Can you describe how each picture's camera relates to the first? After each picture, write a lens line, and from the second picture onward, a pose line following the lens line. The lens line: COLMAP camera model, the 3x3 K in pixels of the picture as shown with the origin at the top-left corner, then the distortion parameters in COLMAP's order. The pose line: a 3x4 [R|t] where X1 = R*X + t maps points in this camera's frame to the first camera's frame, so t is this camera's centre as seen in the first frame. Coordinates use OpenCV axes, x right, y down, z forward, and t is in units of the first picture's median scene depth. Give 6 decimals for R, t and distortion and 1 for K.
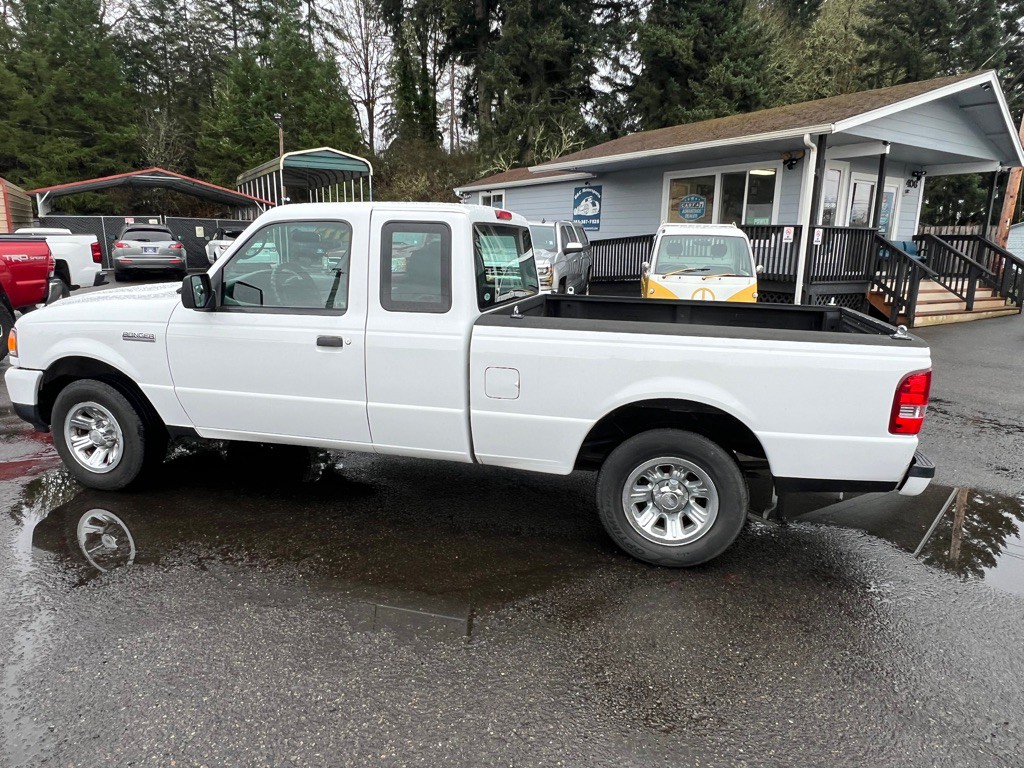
lens RADIAL K [[669.3, 0, 509.7], [0, 669.3, 388.5], [0, 0, 1]] dist [-0.002472, -0.000296]
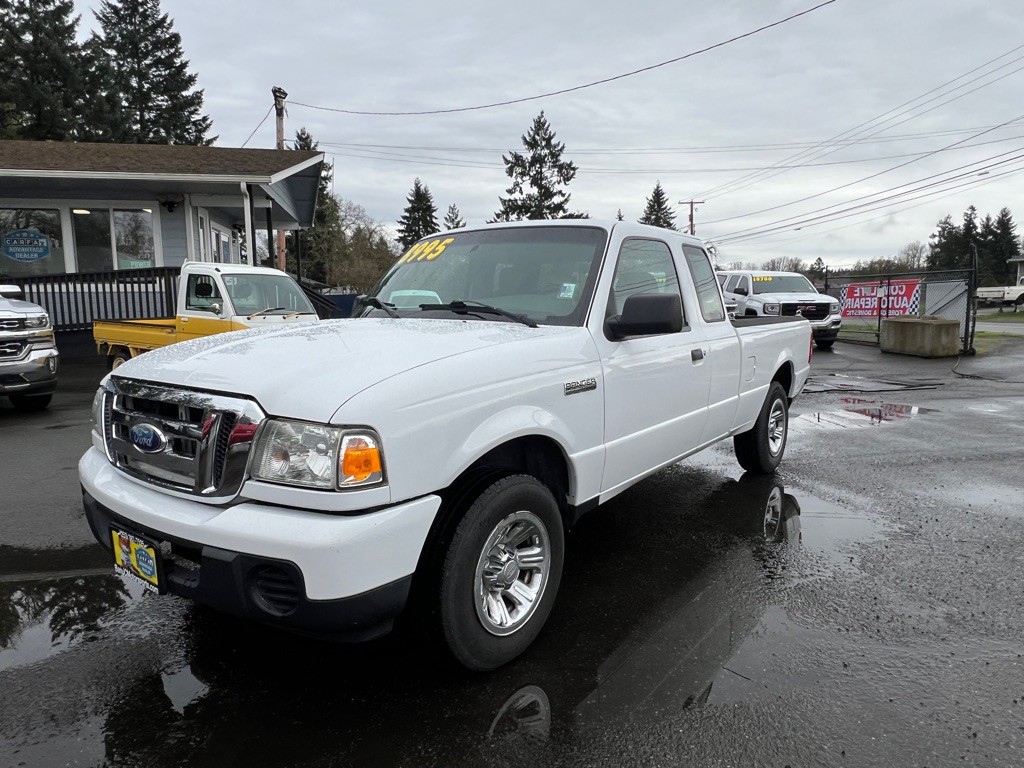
lens RADIAL K [[669.3, 0, 515.6], [0, 669.3, 388.2], [0, 0, 1]] dist [-0.002472, -0.000296]
pose [[0.364125, -0.140539, 0.920686, -0.212991], [0.209368, 0.975599, 0.066118, -0.023590], [-0.907512, 0.168687, 0.384664, 0.137494]]
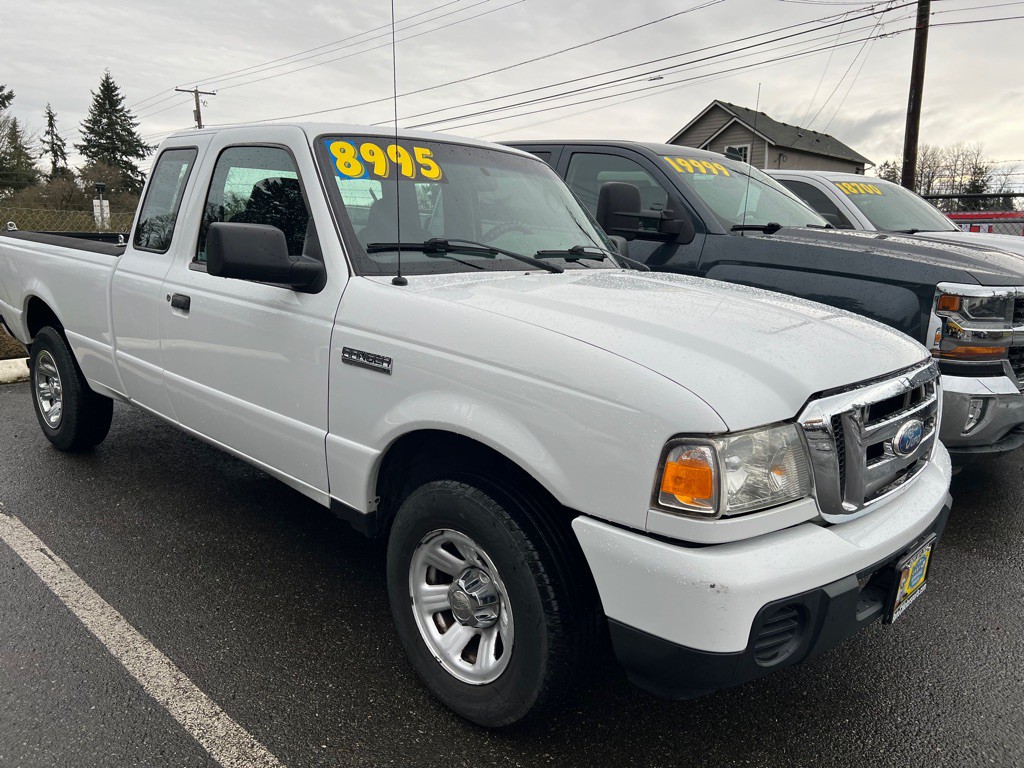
lens RADIAL K [[767.0, 0, 515.6], [0, 767.0, 386.5], [0, 0, 1]] dist [0.049756, -0.007324]
pose [[-0.884832, -0.158737, 0.438034, -0.138800], [0.036121, 0.913969, 0.404174, -0.068791], [-0.464507, 0.373448, -0.802975, 0.328384]]
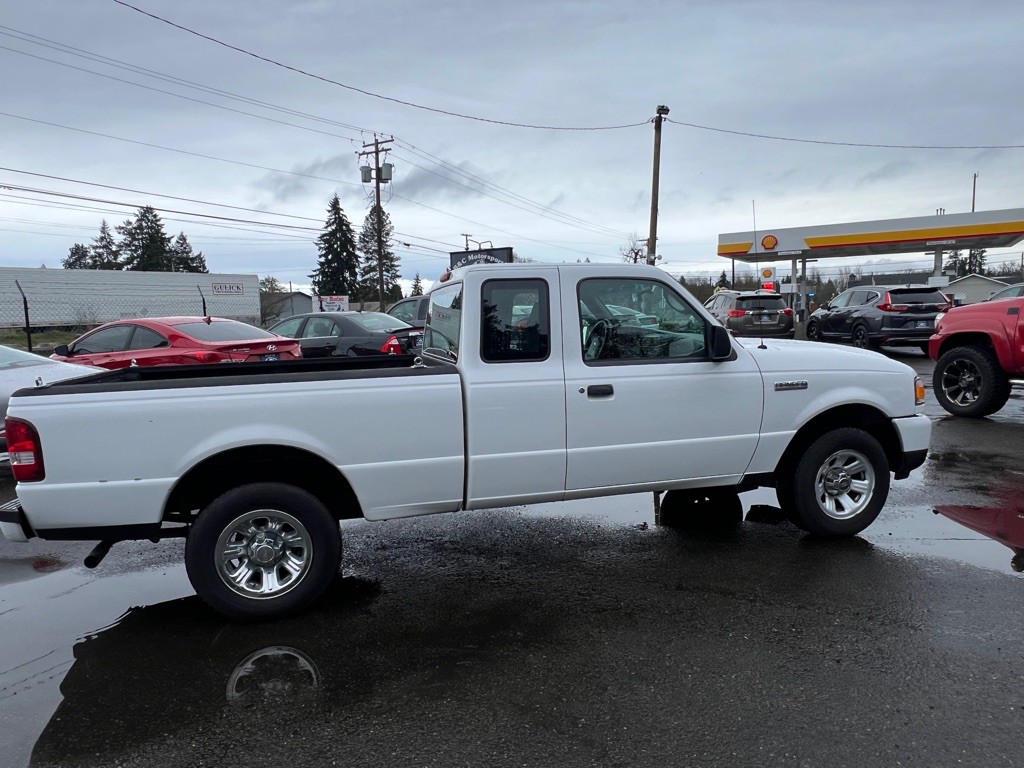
lens RADIAL K [[669.3, 0, 515.3], [0, 669.3, 384.9], [0, 0, 1]] dist [-0.002472, -0.000296]
pose [[-0.860141, 0.057097, -0.506850, 0.081582], [-0.096329, 0.957647, 0.271353, -0.072586], [0.500877, 0.282226, -0.818212, 0.363062]]
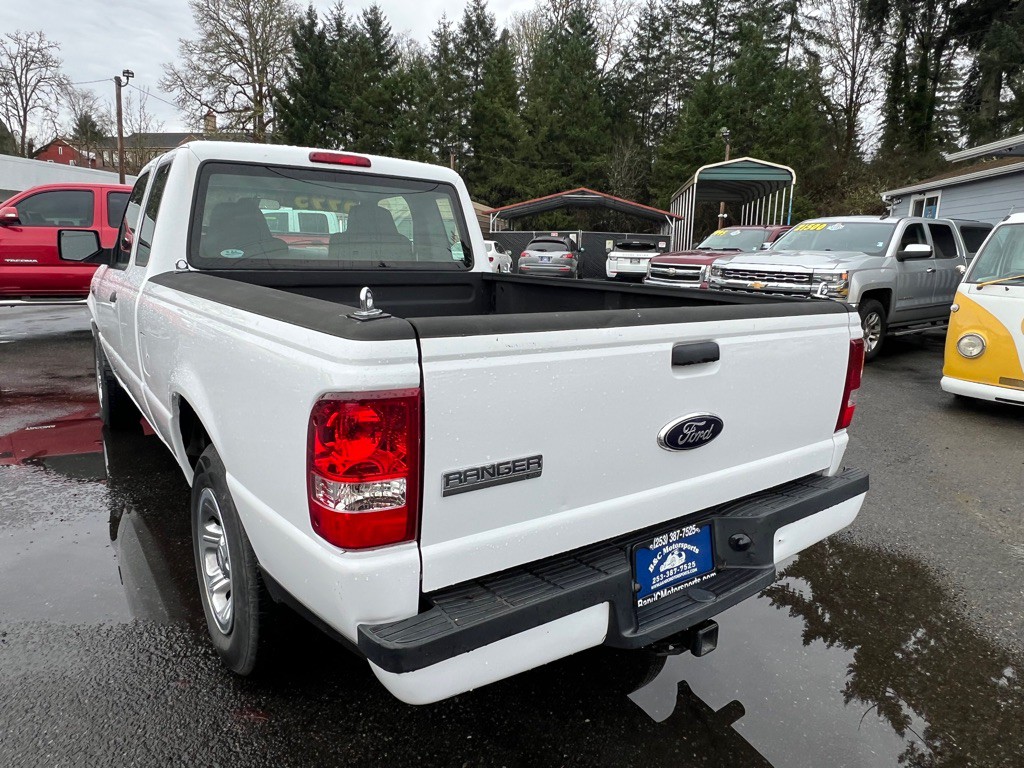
lens RADIAL K [[669.3, 0, 512.5], [0, 669.3, 387.9], [0, 0, 1]] dist [-0.002472, -0.000296]
pose [[0.777725, 0.128713, -0.615286, 0.122625], [-0.148775, 0.988693, 0.018774, -0.006905], [0.610745, 0.076938, 0.788081, 0.096267]]
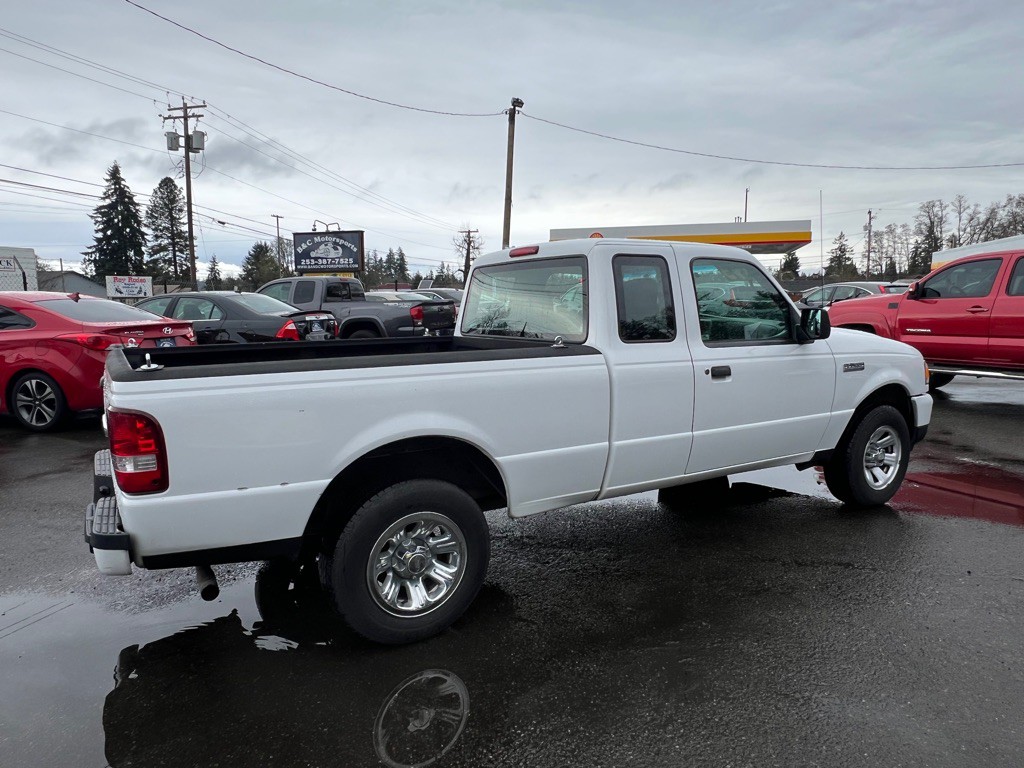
lens RADIAL K [[669.3, 0, 515.0], [0, 669.3, 386.3], [0, 0, 1]] dist [-0.002472, -0.000296]
pose [[-0.686482, 0.074068, -0.723365, 0.133175], [-0.160864, 0.954681, 0.250416, -0.057776], [0.709130, 0.288269, -0.643456, 0.308902]]
